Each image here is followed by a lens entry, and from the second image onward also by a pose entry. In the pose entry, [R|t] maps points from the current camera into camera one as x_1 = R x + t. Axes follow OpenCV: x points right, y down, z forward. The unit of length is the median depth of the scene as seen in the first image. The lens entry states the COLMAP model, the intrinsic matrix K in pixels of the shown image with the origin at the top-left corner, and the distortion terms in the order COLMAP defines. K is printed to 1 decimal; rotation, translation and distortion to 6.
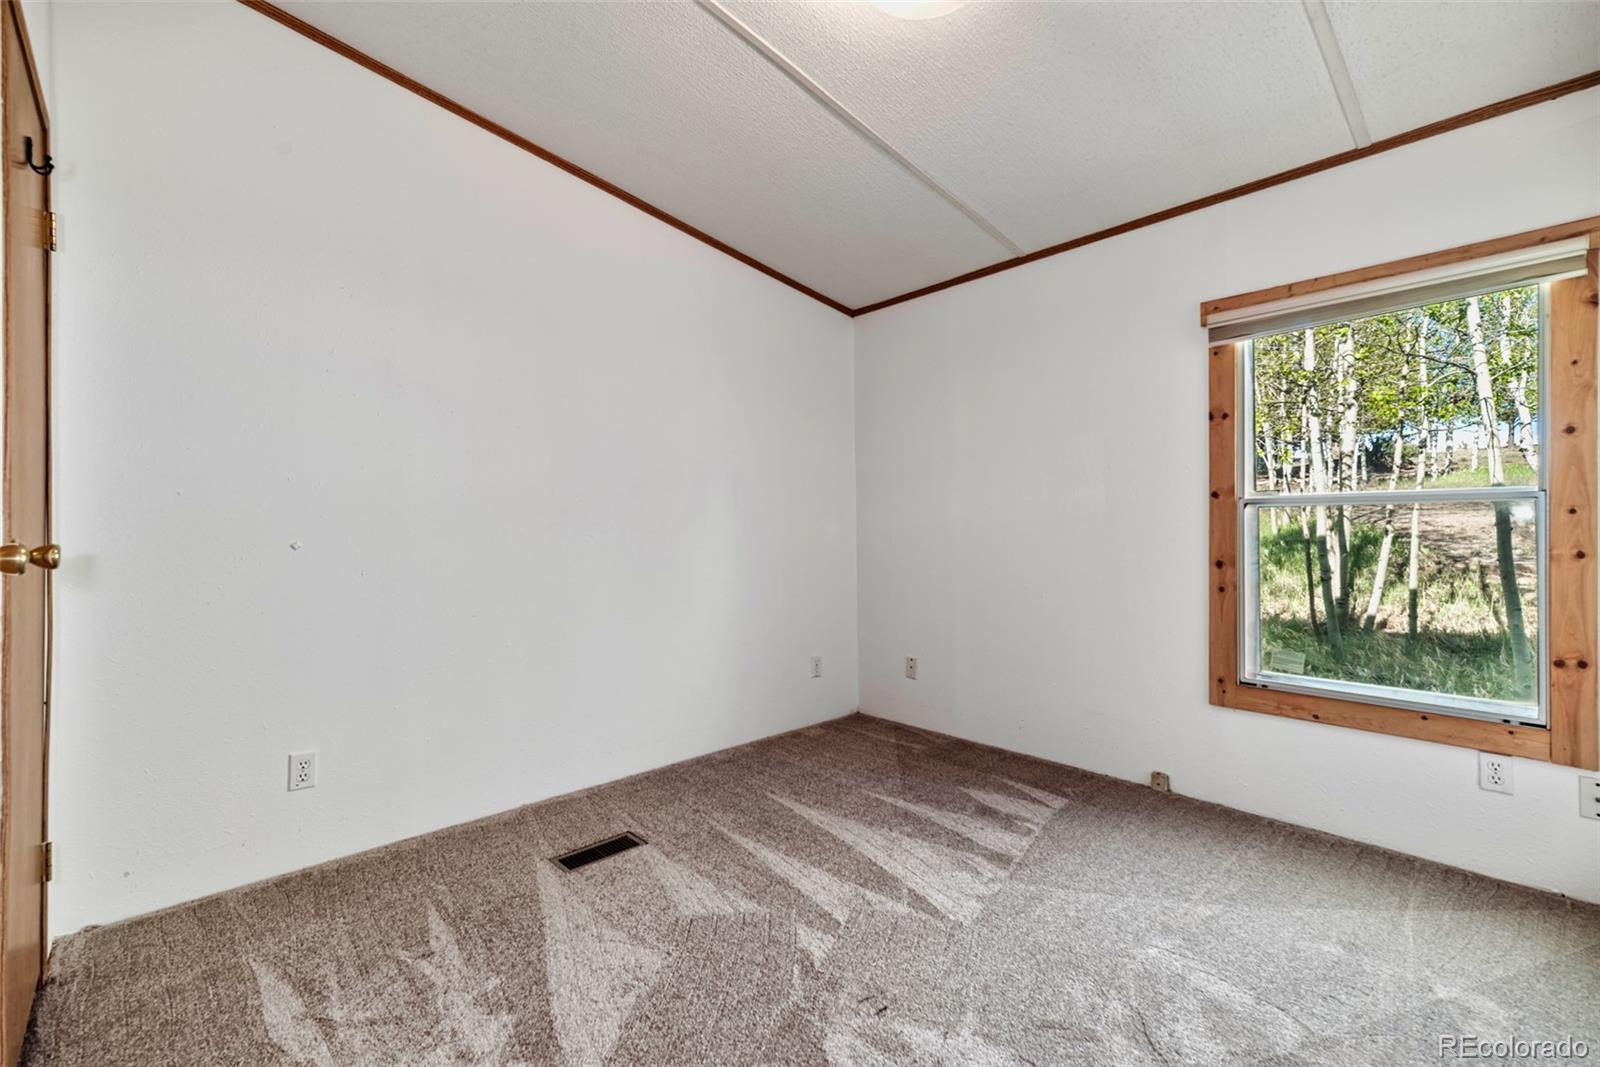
lens RADIAL K [[692.2, 0, 801.6], [0, 692.2, 526.2], [0, 0, 1]] dist [0.003371, 0.000511]
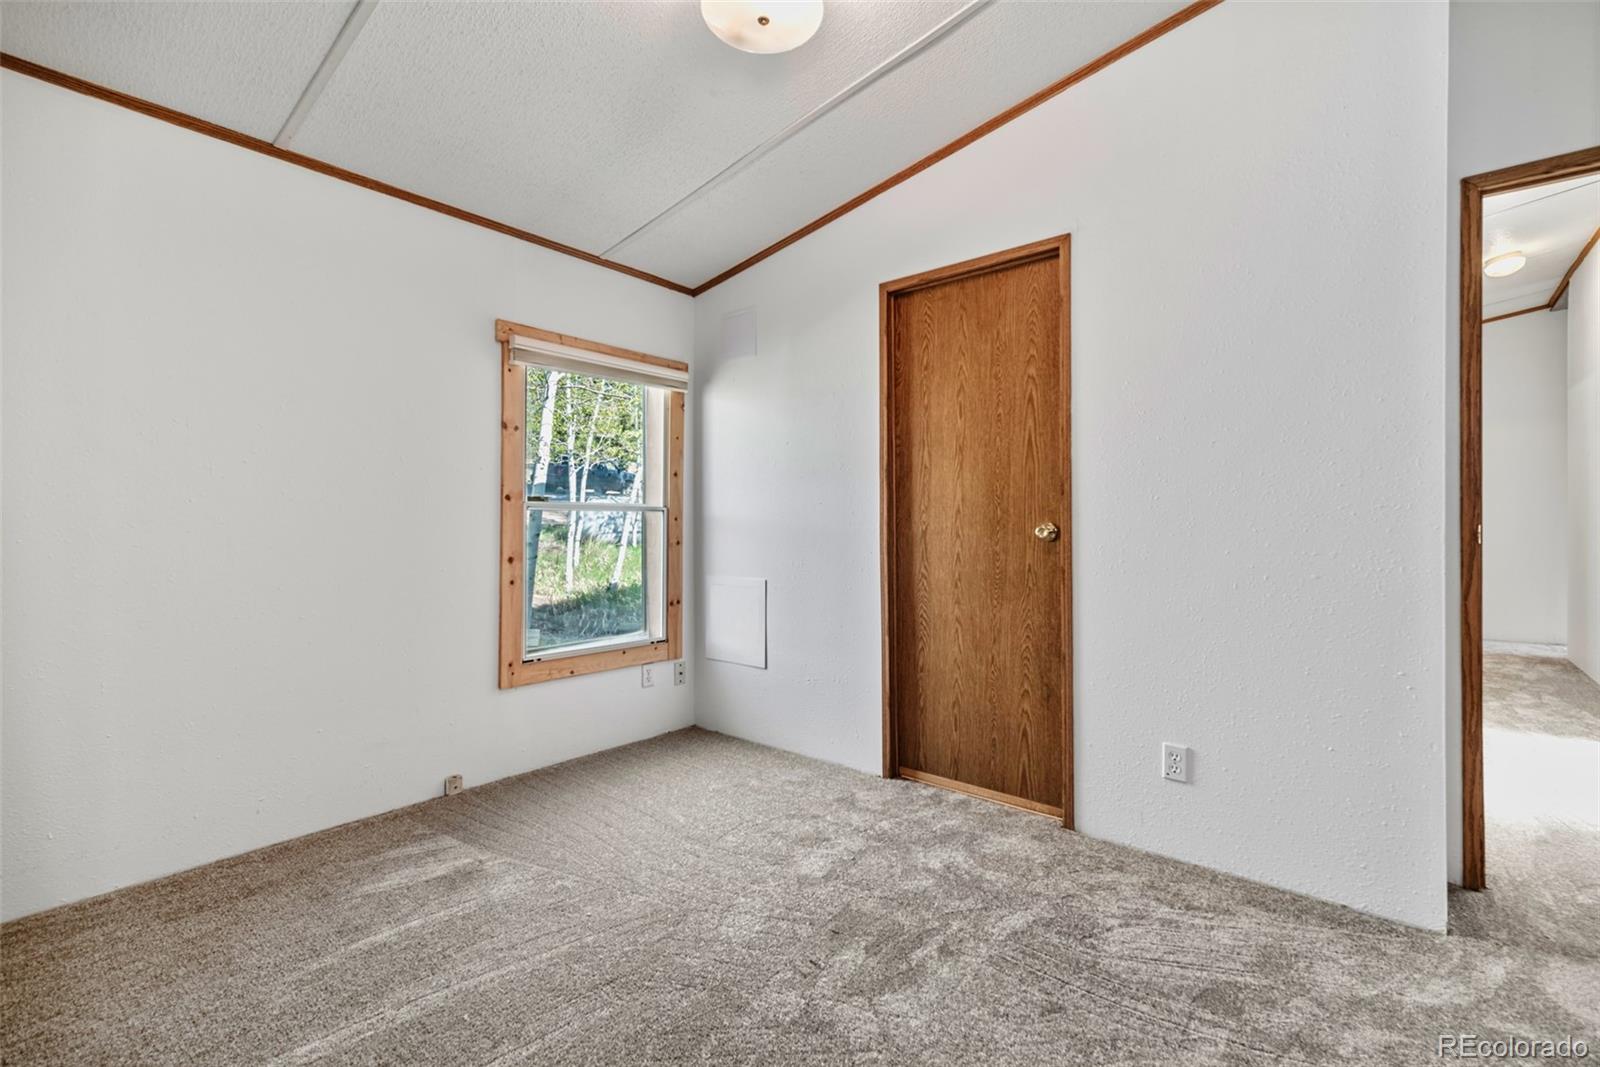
lens RADIAL K [[692.2, 0, 802.8], [0, 692.2, 534.3], [0, 0, 1]] dist [0.003371, 0.000511]
pose [[-0.120185, -0.001691, 0.992750, -0.564417], [0.001611, 0.999997, 0.001898, 0.011835], [-0.992750, 0.001828, -0.120182, 0.678148]]
